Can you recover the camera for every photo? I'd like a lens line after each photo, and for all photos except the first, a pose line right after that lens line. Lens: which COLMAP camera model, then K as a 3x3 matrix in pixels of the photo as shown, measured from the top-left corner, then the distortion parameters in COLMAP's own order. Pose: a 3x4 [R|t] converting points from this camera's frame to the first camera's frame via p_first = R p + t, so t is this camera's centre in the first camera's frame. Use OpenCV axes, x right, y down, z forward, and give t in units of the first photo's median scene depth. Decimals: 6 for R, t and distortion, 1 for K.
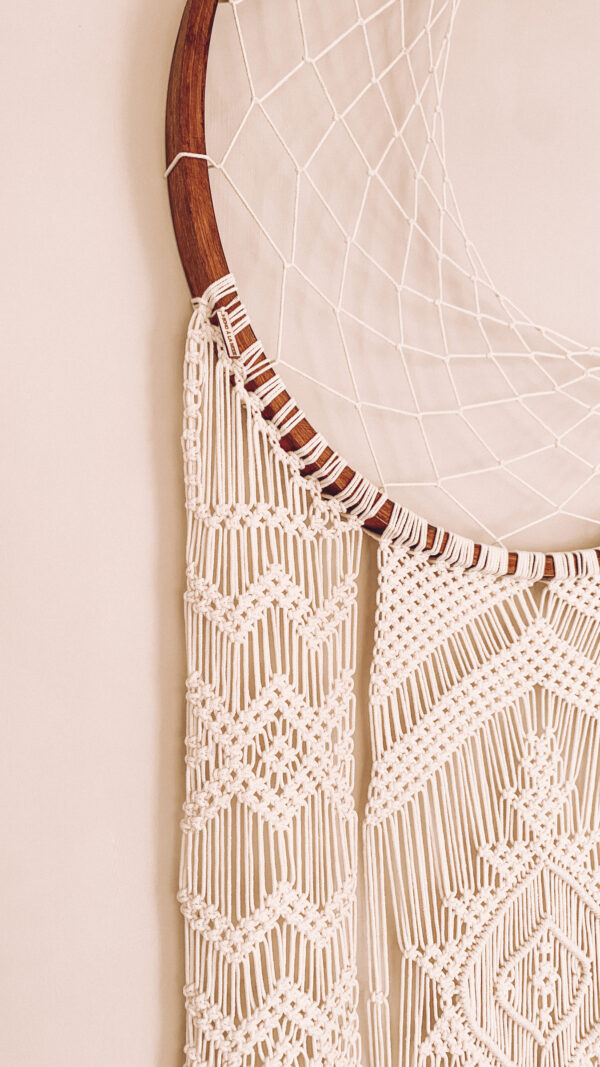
lens RADIAL K [[885.9, 0, 297.4], [0, 885.9, 538.7], [0, 0, 1]] dist [0.065163, -0.103994]
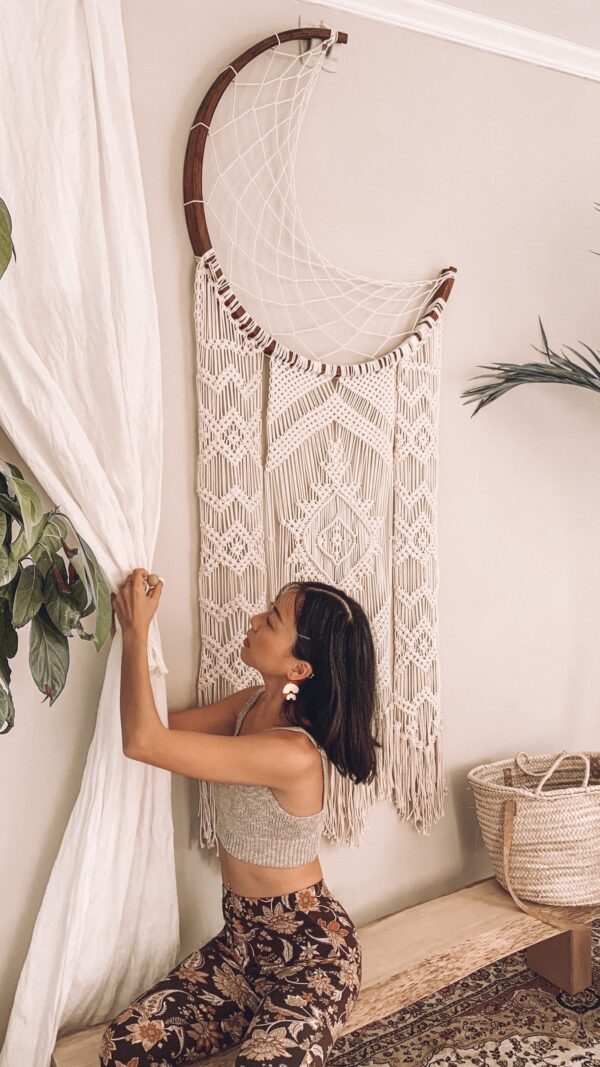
lens RADIAL K [[885.9, 0, 297.6], [0, 885.9, 533.1], [0, 0, 1]] dist [0.065163, -0.103994]
pose [[0.987688, -0.023117, 0.154718, -0.231766], [0.005776, 0.993736, 0.111606, 0.218410], [-0.156328, -0.109338, 0.981635, -1.533904]]
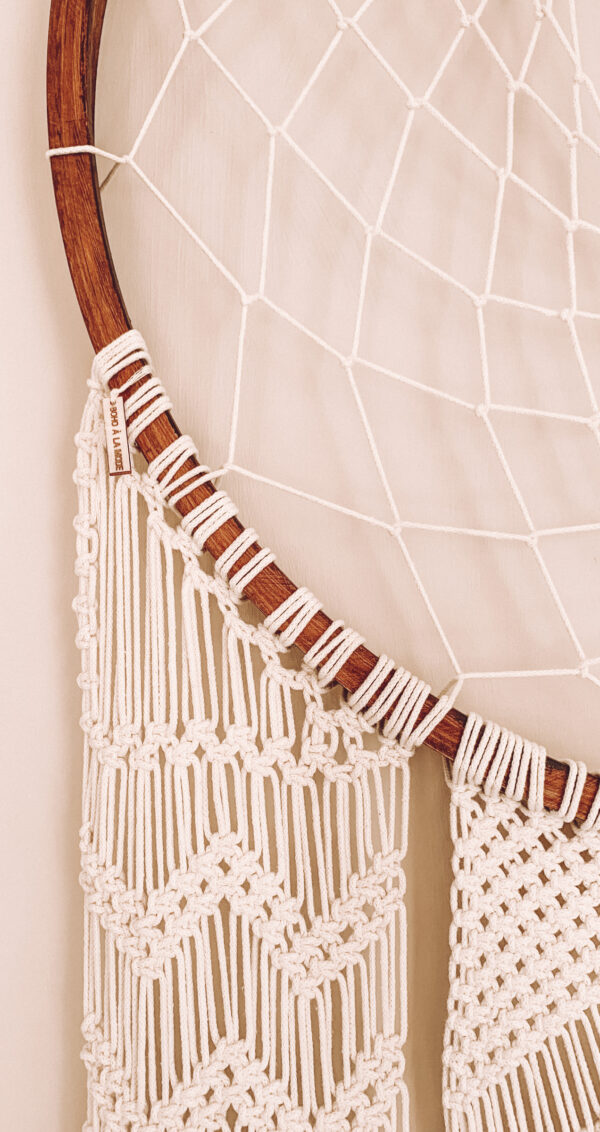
lens RADIAL K [[1011.6, 0, 300.2], [0, 1011.6, 556.8], [0, 0, 1]] dist [0.019496, -0.063816]
pose [[0.867740, -0.045750, -0.494908, 0.319815], [0.017505, 0.997950, -0.061560, -0.097970], [0.496710, 0.044755, 0.866762, 0.449920]]
